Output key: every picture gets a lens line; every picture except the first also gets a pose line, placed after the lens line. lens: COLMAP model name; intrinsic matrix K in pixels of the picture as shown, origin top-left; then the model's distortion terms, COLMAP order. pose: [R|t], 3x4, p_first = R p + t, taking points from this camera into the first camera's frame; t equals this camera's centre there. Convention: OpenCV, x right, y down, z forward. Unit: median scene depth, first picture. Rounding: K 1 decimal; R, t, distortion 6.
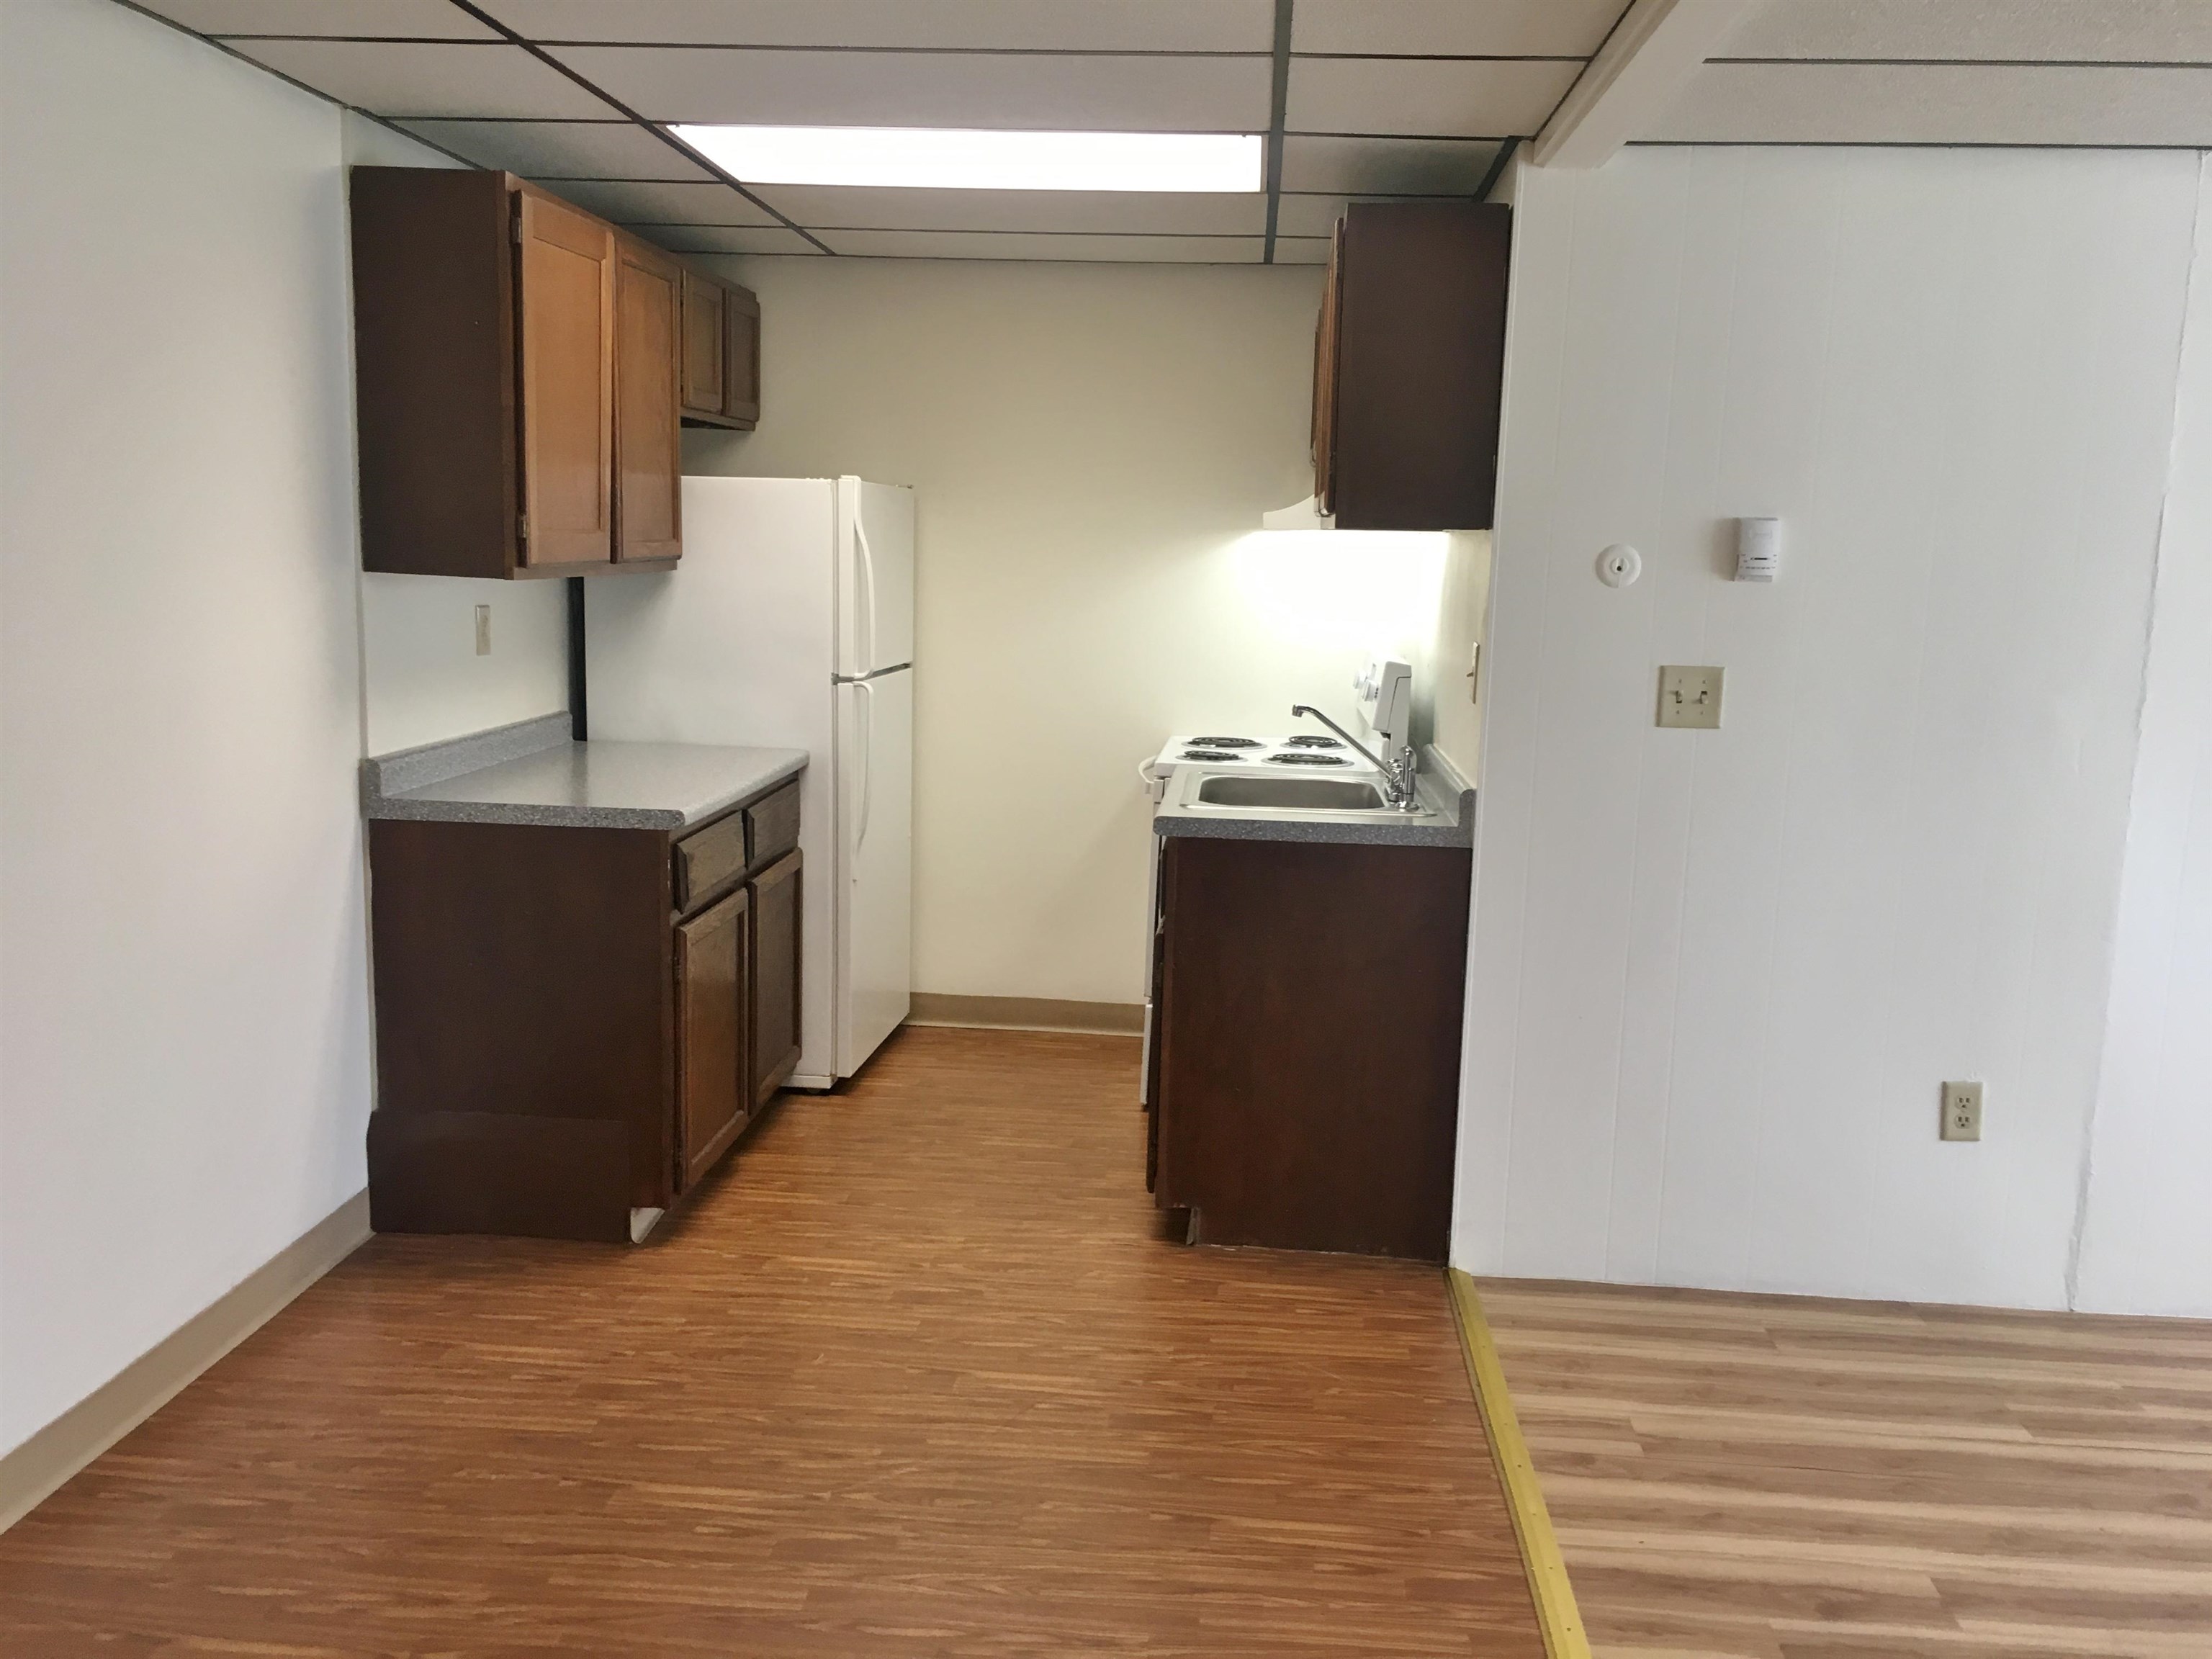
lens RADIAL K [[1883.3, 0, 1110.7], [0, 1883.3, 828.9], [0, 0, 1]] dist [0.074910, -0.102398]
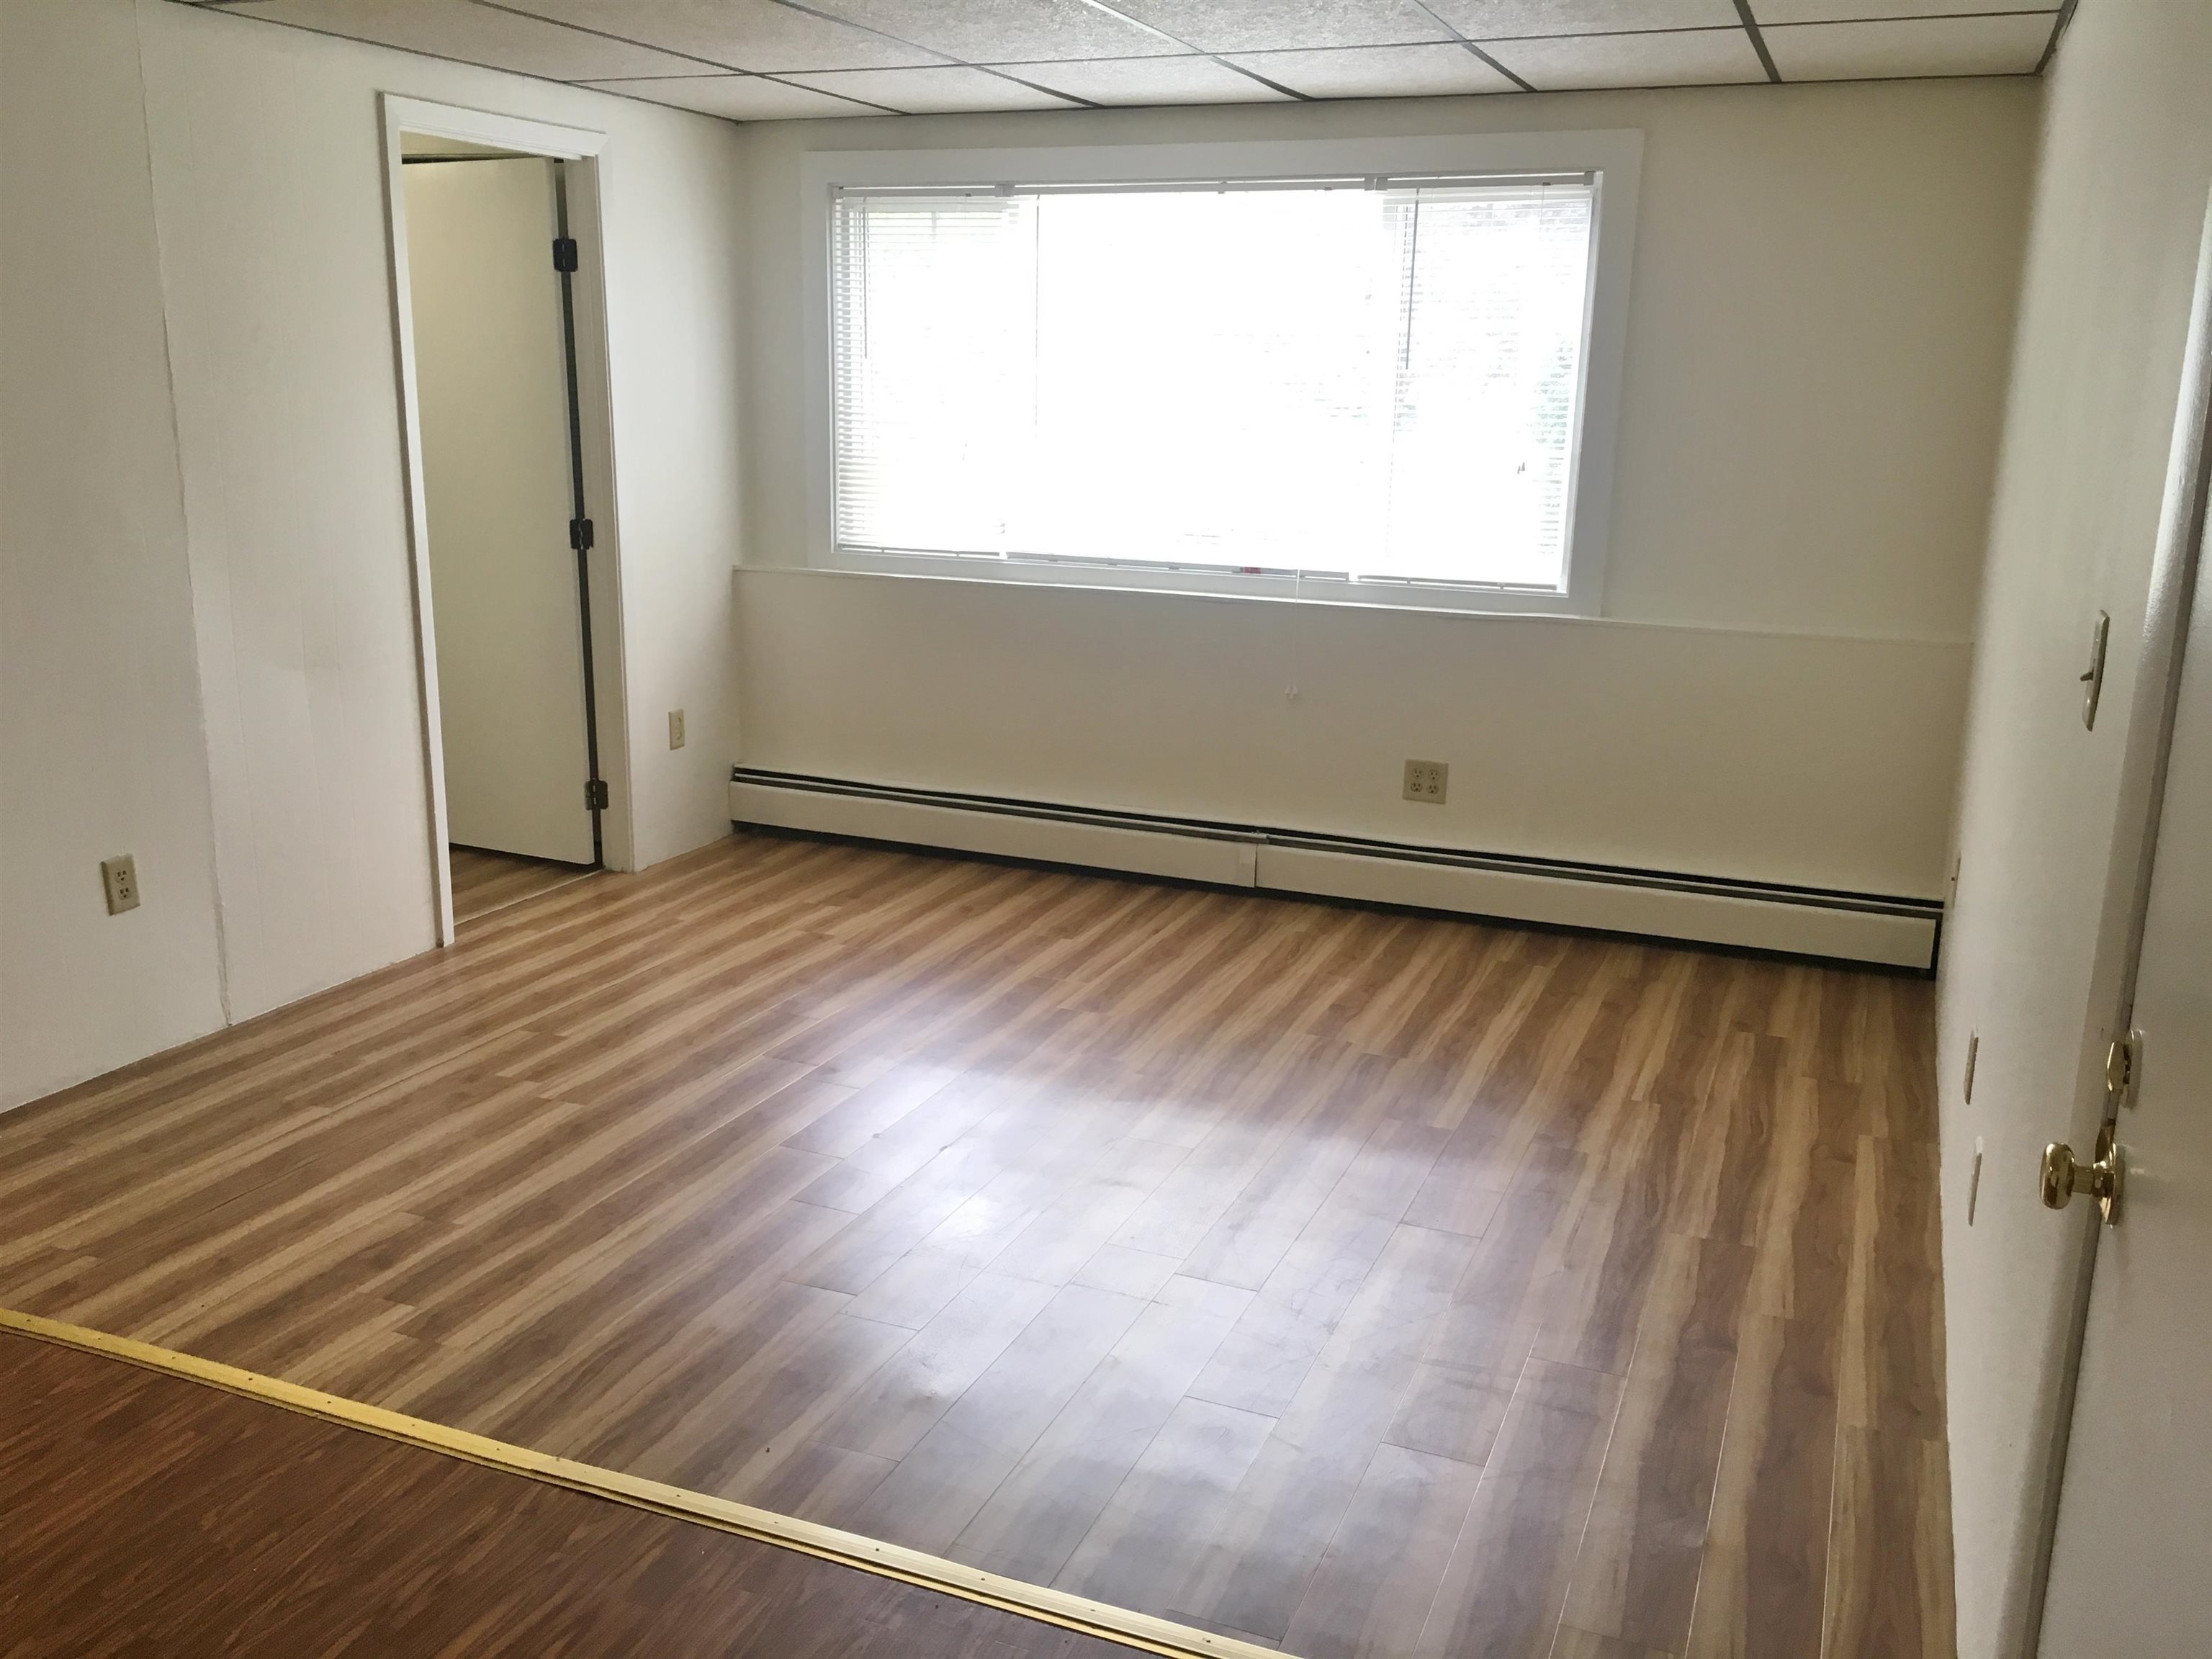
lens RADIAL K [[1883.3, 0, 1114.4], [0, 1883.3, 832.4], [0, 0, 1]] dist [0.074910, -0.102398]
pose [[0.303637, -0.247447, 0.920095, -0.373307], [0.138792, 0.966873, 0.214225, -0.034939], [-0.942625, 0.062655, 0.327922, 0.104346]]
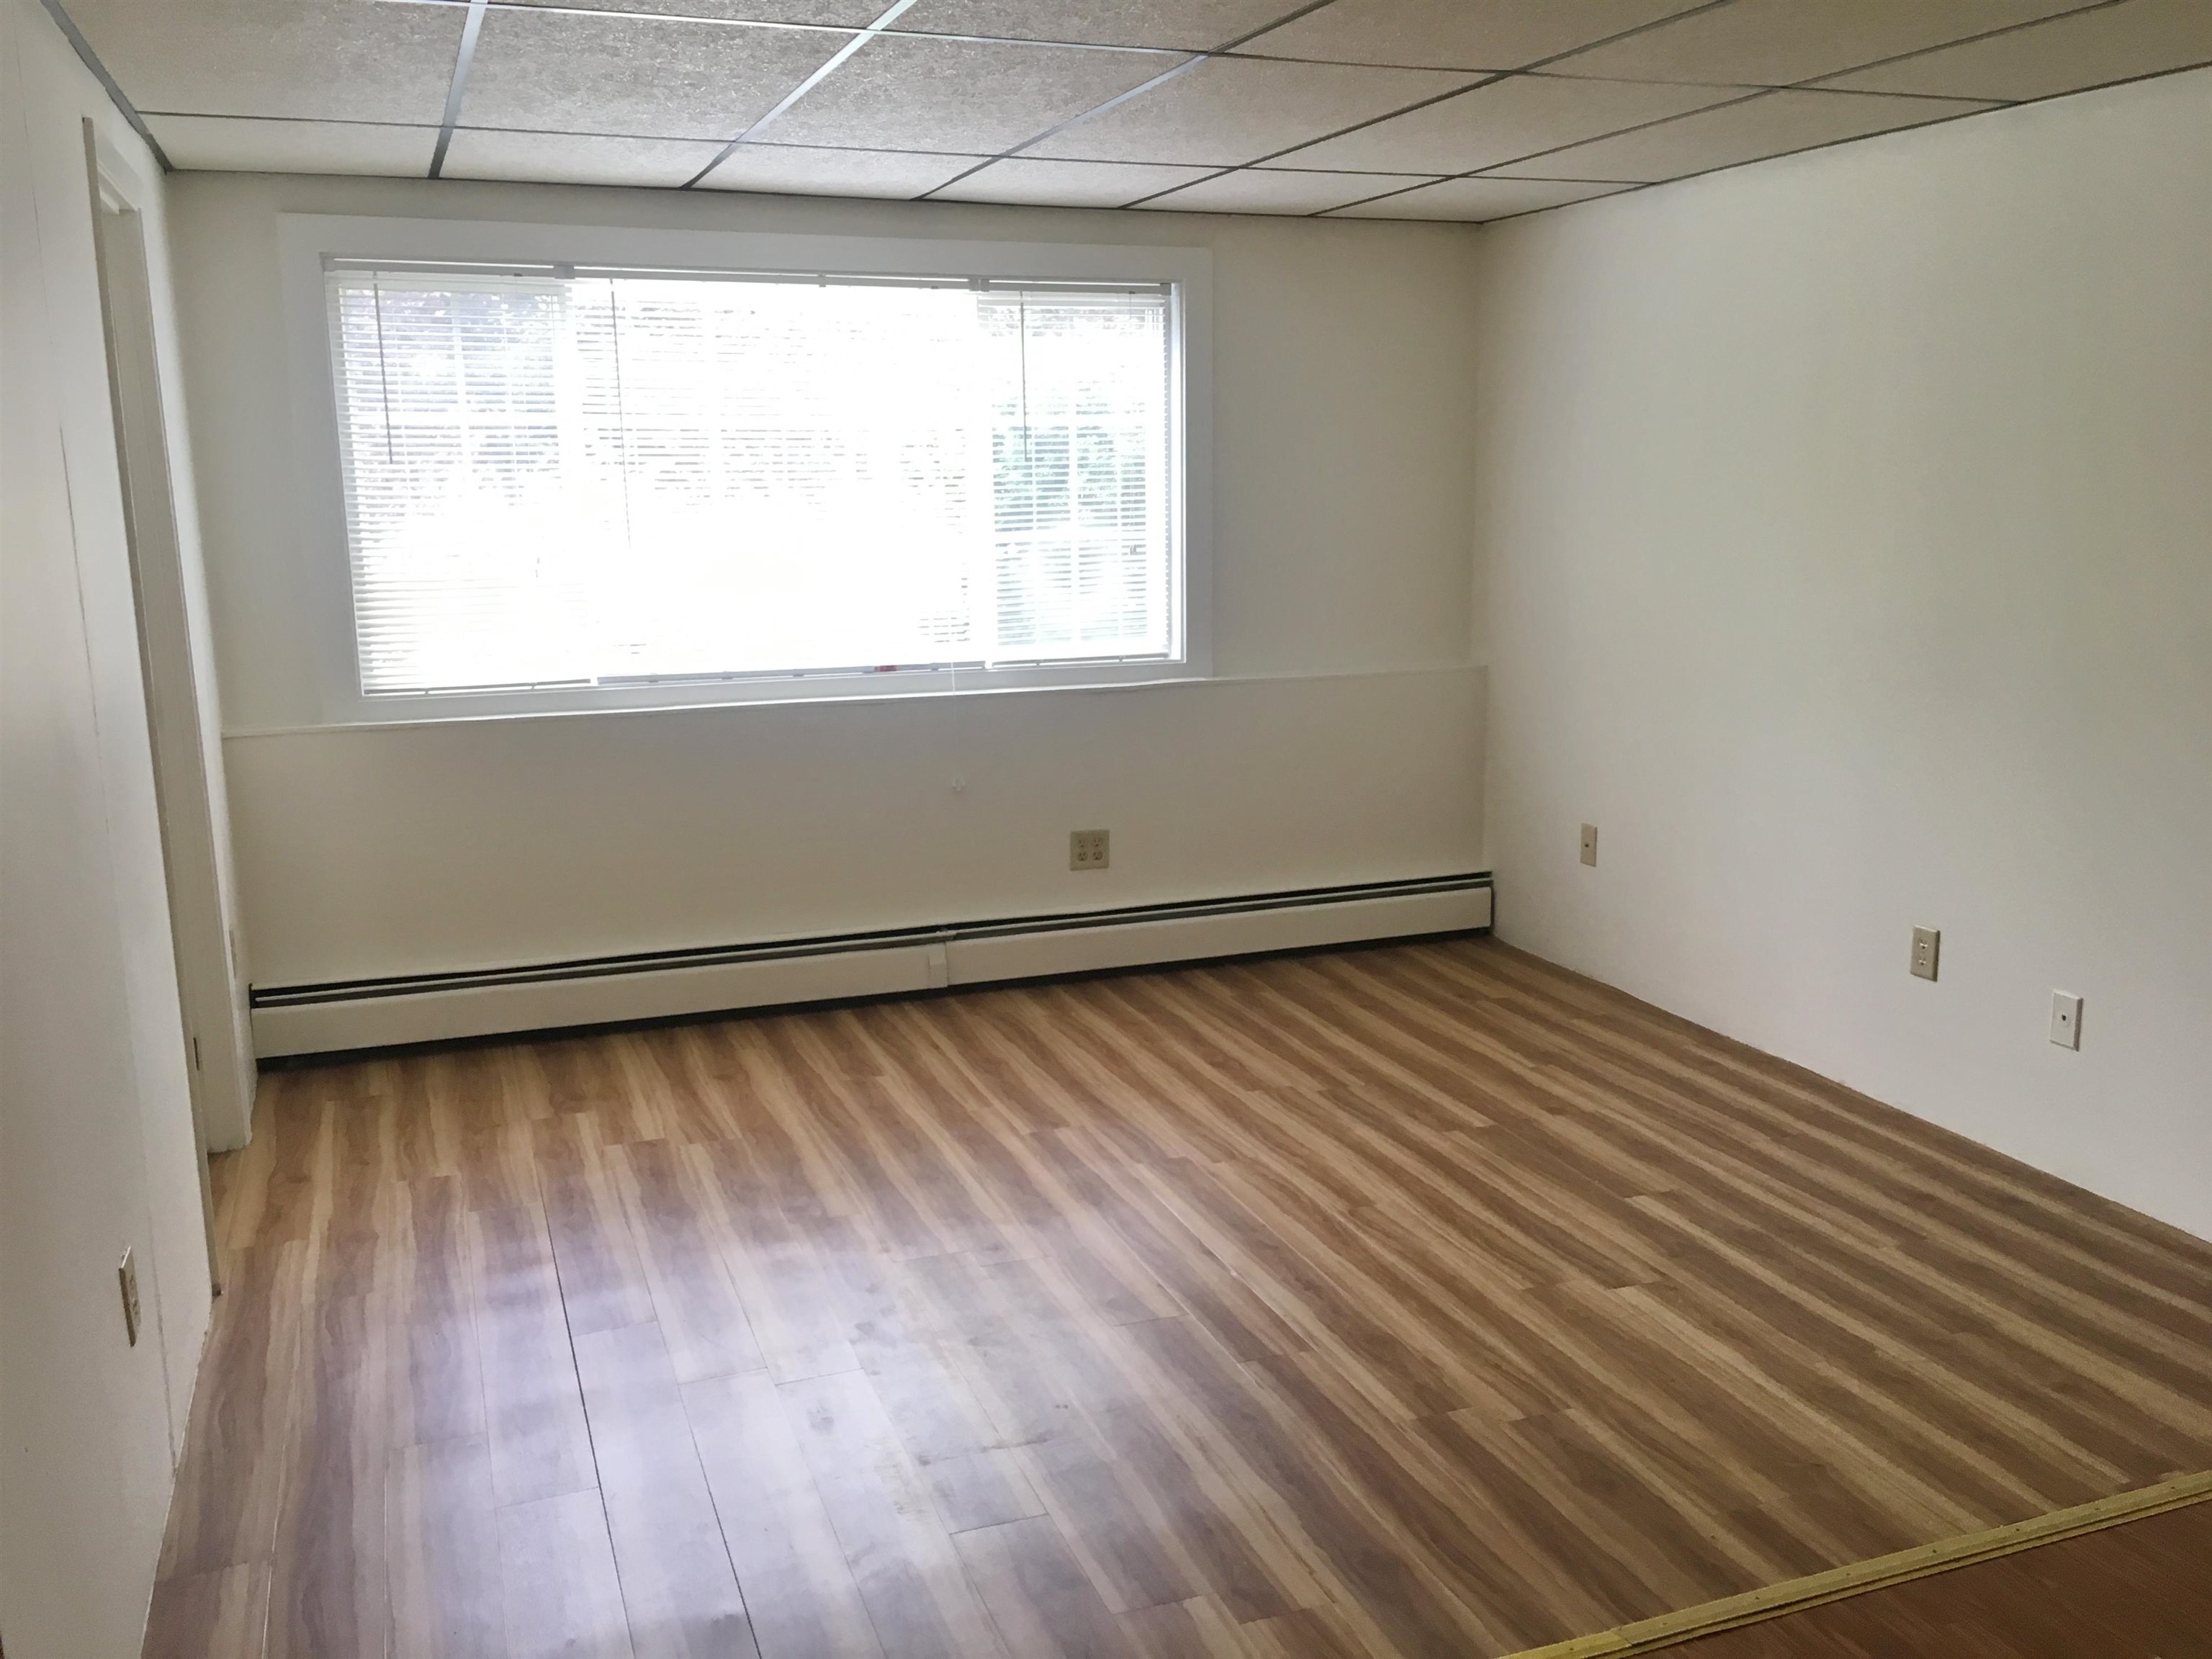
lens RADIAL K [[1883.3, 0, 1112.8], [0, 1883.3, 824.6], [0, 0, 1]] dist [0.074910, -0.102398]
pose [[-0.426106, -0.194683, 0.883477, -0.300796], [0.138532, 0.951012, 0.276380, -0.162537], [-0.894004, 0.240157, -0.378262, 0.891696]]
